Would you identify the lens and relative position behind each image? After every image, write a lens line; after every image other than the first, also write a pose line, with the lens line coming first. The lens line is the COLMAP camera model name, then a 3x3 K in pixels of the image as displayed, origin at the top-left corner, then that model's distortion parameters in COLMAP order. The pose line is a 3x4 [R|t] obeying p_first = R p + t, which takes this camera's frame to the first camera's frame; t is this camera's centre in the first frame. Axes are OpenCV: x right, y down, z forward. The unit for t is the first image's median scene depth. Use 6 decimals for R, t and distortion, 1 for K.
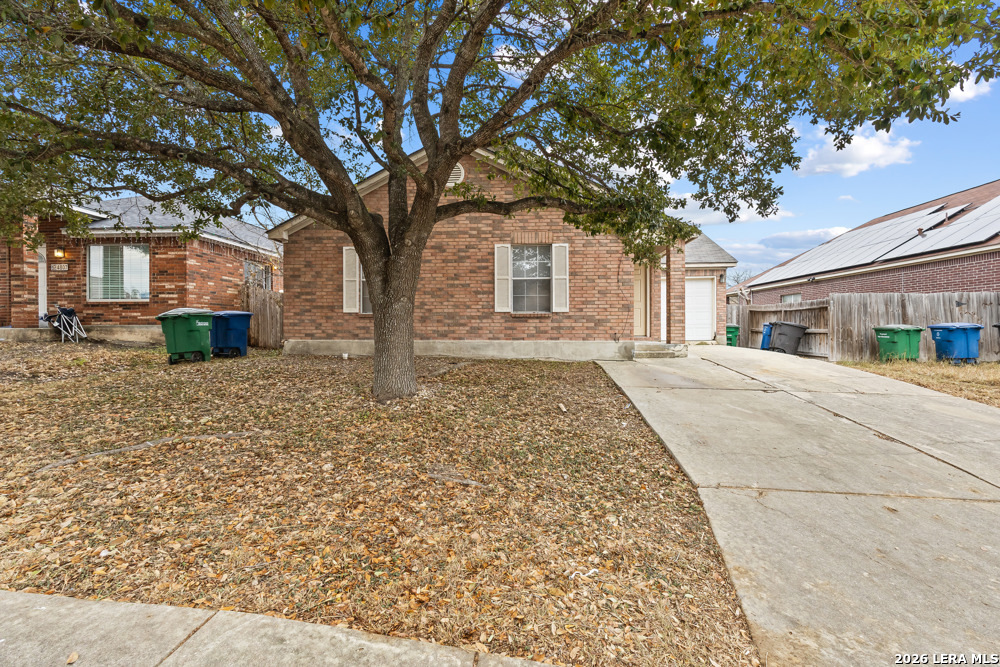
lens RADIAL K [[450.8, 0, 523.6], [0, 450.8, 335.1], [0, 0, 1]] dist [-0.001131, -0.000016]
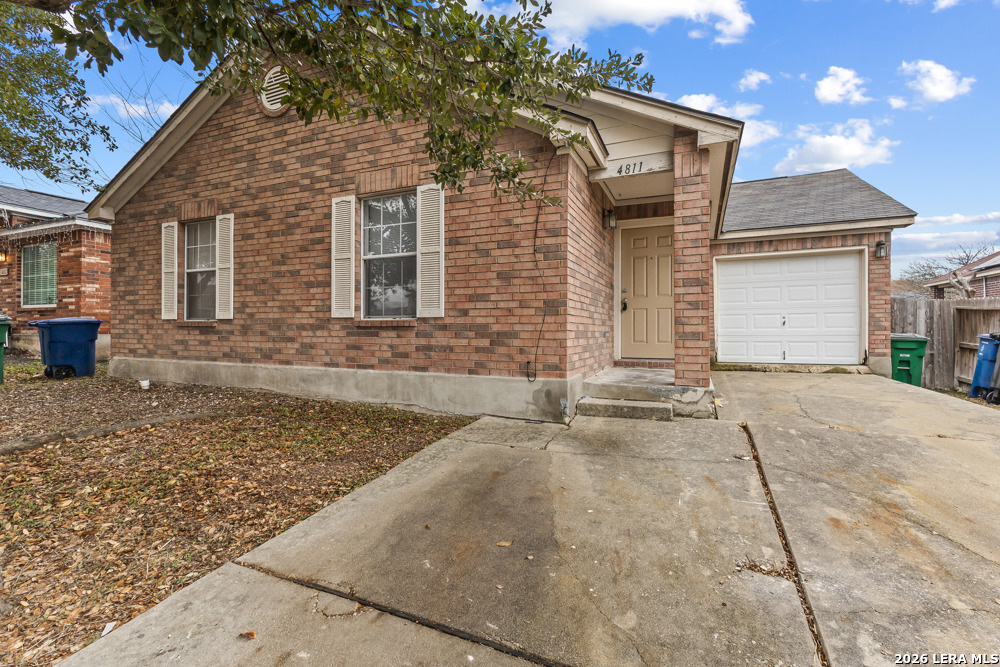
lens RADIAL K [[470.1, 0, 500.0], [0, 470.1, 333.5], [0, 0, 1]] dist [-0.000146, -0.000481]
pose [[0.937783, 0.006809, -0.347156, 0.338897], [-0.009695, 0.999931, -0.006577, -0.029528], [0.347088, 0.009533, 0.937784, 0.517970]]
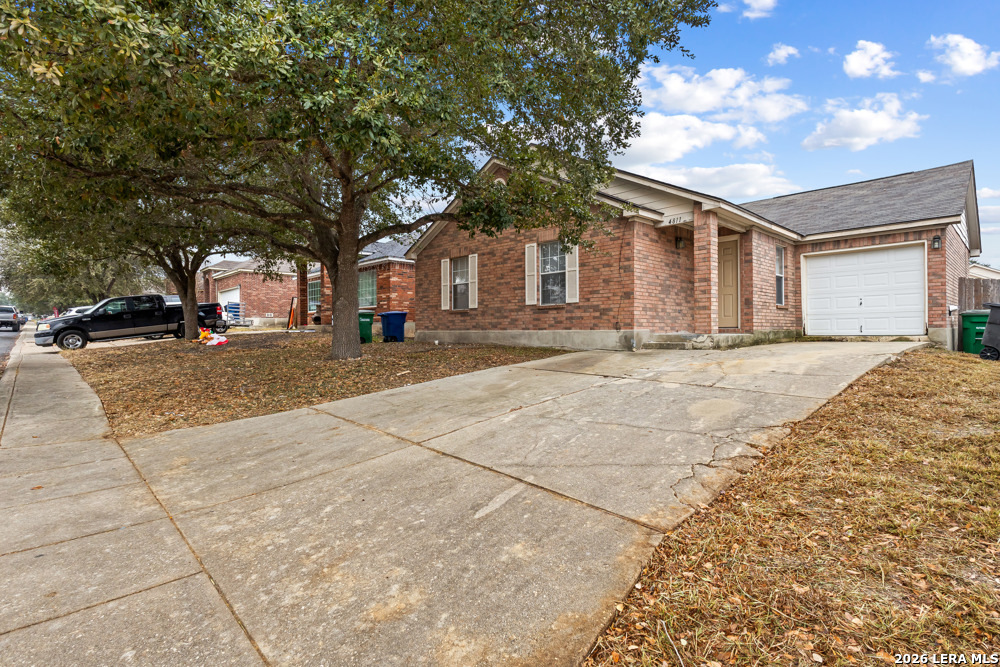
lens RADIAL K [[498.4, 0, 500.0], [0, 498.4, 333.5], [0, 0, 1]] dist [-0.023731, 0.000091]
pose [[0.736950, 0.000335, -0.675948, 0.725078], [-0.004211, 0.999983, -0.004096, 0.024742], [0.675935, 0.005865, 0.736938, 0.043052]]
